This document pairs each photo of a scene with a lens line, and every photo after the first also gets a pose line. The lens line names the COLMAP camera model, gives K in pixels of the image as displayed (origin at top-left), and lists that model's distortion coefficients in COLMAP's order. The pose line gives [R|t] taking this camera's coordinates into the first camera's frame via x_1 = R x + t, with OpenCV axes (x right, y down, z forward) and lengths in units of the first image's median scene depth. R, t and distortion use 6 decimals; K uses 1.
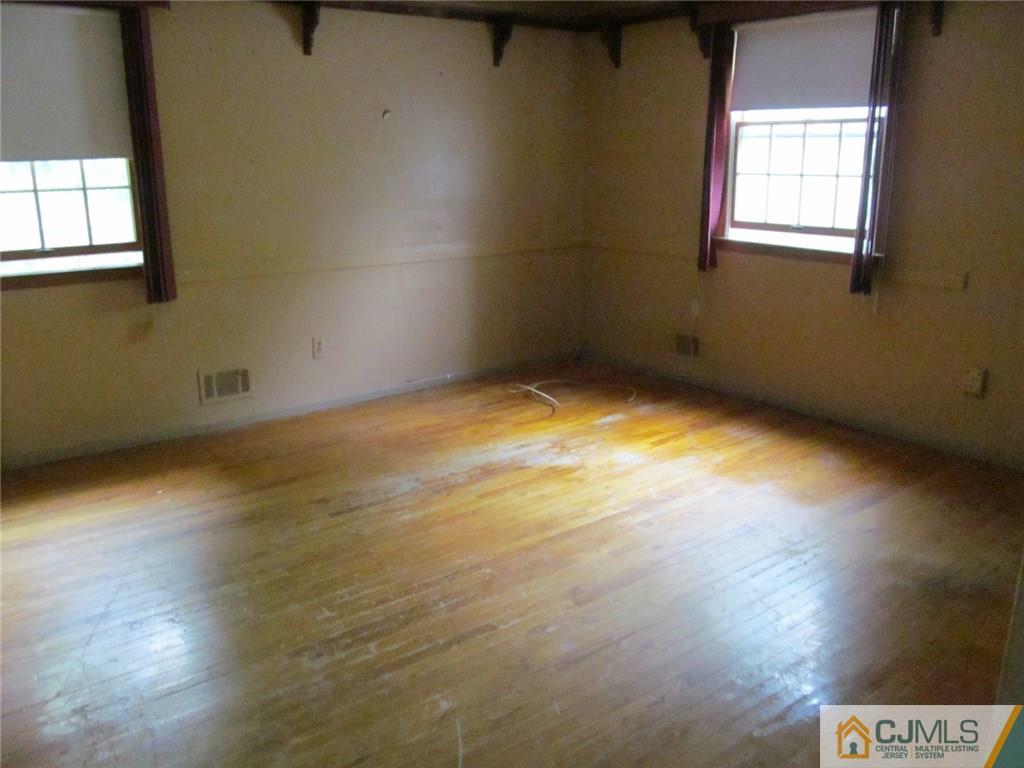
lens RADIAL K [[859.9, 0, 510.6], [0, 859.9, 384.9], [0, 0, 1]] dist [-0.048602, 0.003777]
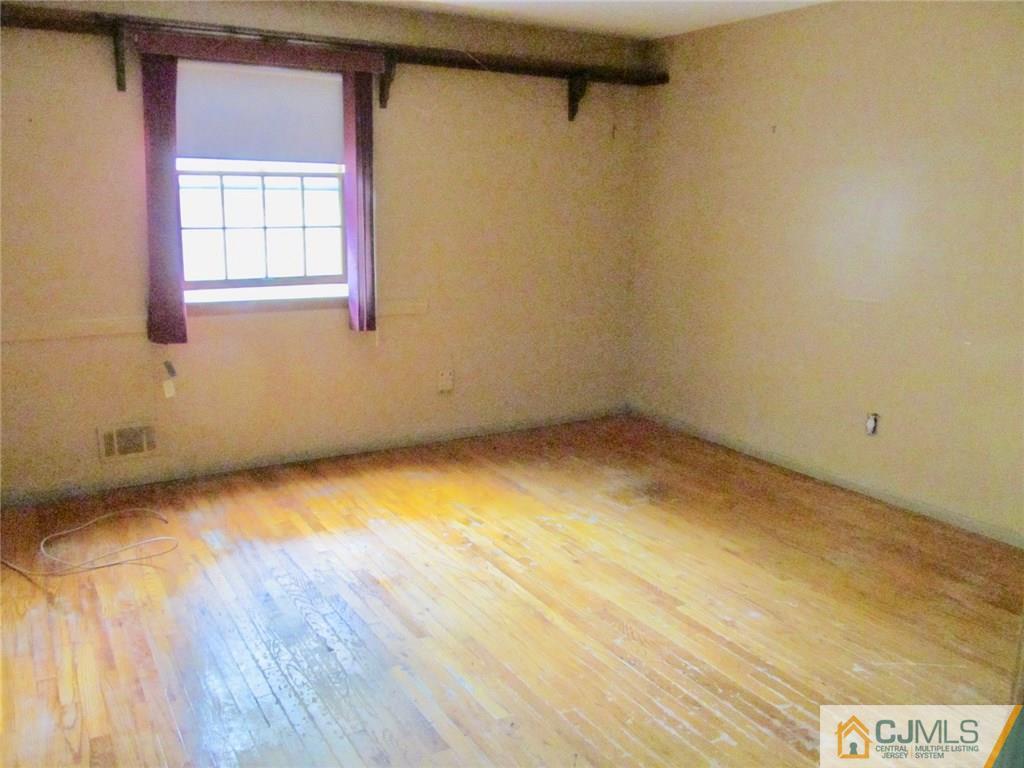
lens RADIAL K [[859.9, 0, 510.3], [0, 859.9, 380.0], [0, 0, 1]] dist [-0.048602, 0.003777]
pose [[0.108735, -0.193604, 0.975035, -0.639599], [0.250395, 0.954559, 0.161615, -0.171317], [-0.962018, 0.226571, 0.152272, 0.635290]]
